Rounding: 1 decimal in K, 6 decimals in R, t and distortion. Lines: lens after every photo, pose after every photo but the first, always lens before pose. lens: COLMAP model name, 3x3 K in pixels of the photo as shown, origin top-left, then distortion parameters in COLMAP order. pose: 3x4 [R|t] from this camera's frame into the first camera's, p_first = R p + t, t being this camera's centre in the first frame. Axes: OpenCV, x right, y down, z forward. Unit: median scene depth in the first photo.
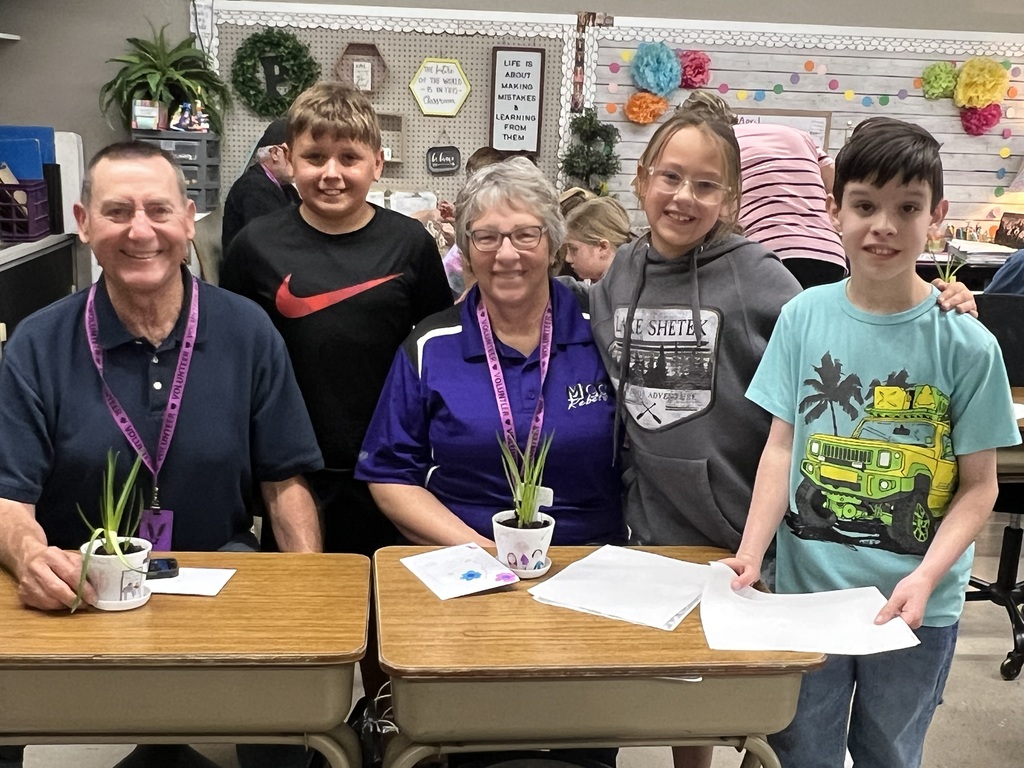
lens RADIAL K [[1045.6, 0, 510.6], [0, 1045.6, 383.6], [0, 0, 1]] dist [0.011210, 0.000000]
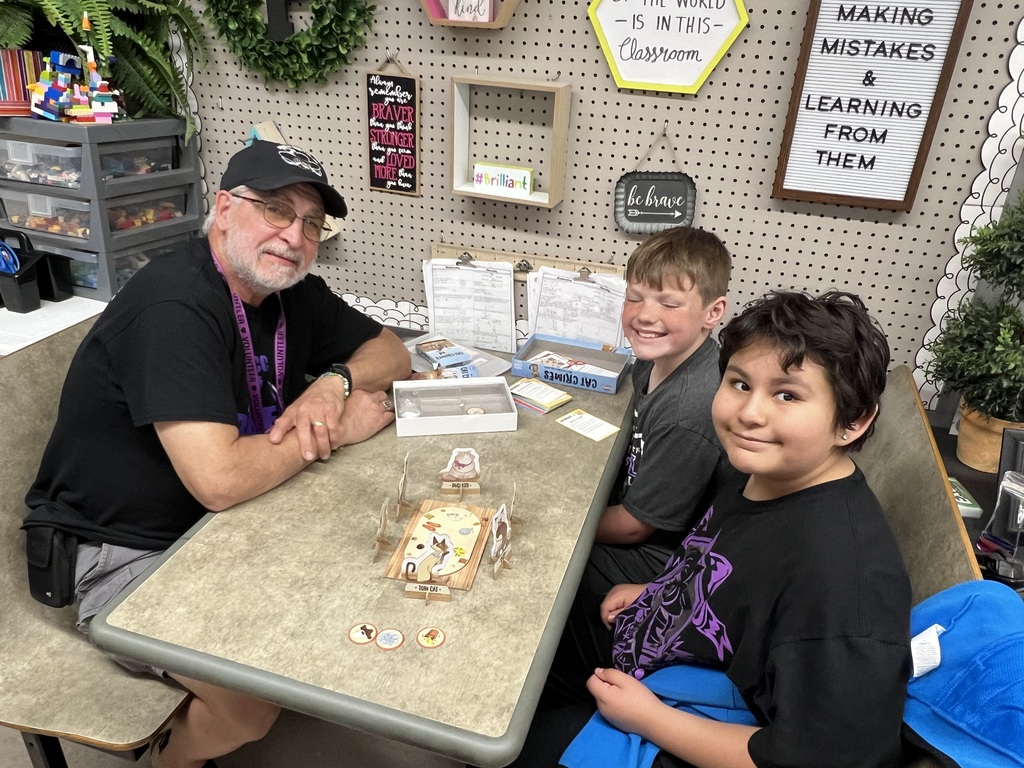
lens RADIAL K [[790.8, 0, 503.4], [0, 790.8, 416.6], [0, 0, 1]] dist [0.002246, -0.002786]
pose [[0.934726, 0.167858, -0.313226, -0.007453], [-0.100027, 0.970051, 0.221351, -0.197397], [0.341001, -0.175571, 0.923522, 0.681285]]
